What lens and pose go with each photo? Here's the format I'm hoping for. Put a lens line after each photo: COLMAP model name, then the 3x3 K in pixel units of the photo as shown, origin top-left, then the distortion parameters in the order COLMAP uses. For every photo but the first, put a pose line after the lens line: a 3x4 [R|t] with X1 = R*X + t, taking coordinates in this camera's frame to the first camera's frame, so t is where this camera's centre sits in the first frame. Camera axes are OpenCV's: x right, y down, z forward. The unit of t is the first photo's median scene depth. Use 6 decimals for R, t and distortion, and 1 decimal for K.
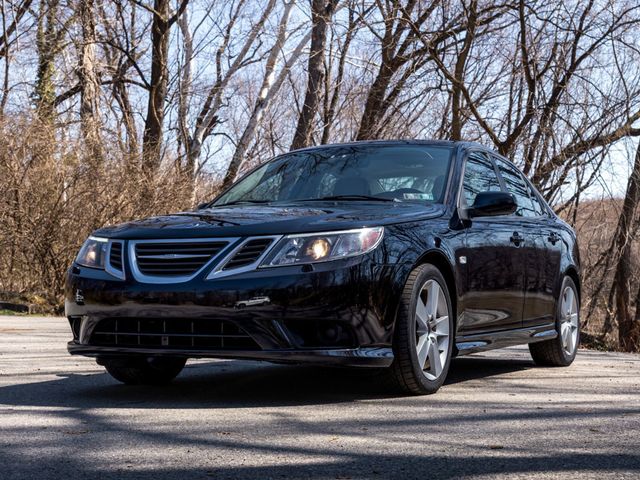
lens RADIAL K [[1063.2, 0, 320.8], [0, 1063.2, 238.7], [0, 0, 1]] dist [-0.012877, 0.000000]
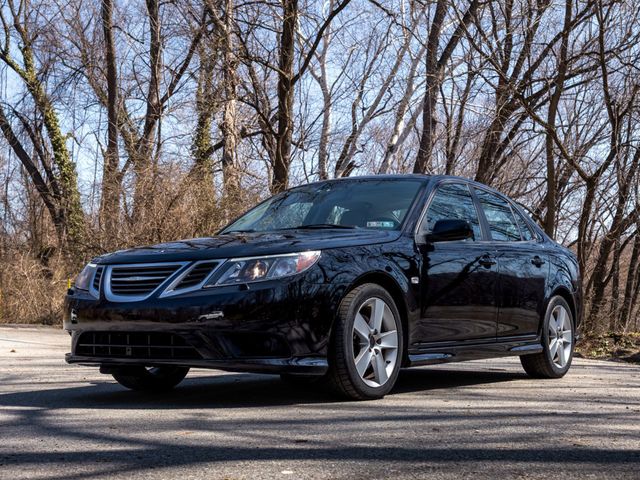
lens RADIAL K [[943.7, 0, 320.3], [0, 943.7, 241.1], [0, 0, 1]] dist [0.016119, 0.000000]
pose [[0.989668, -0.015475, -0.142539, 0.175844], [0.011223, 0.999469, -0.030587, 0.008204], [0.142937, 0.028671, 0.989316, 0.003516]]
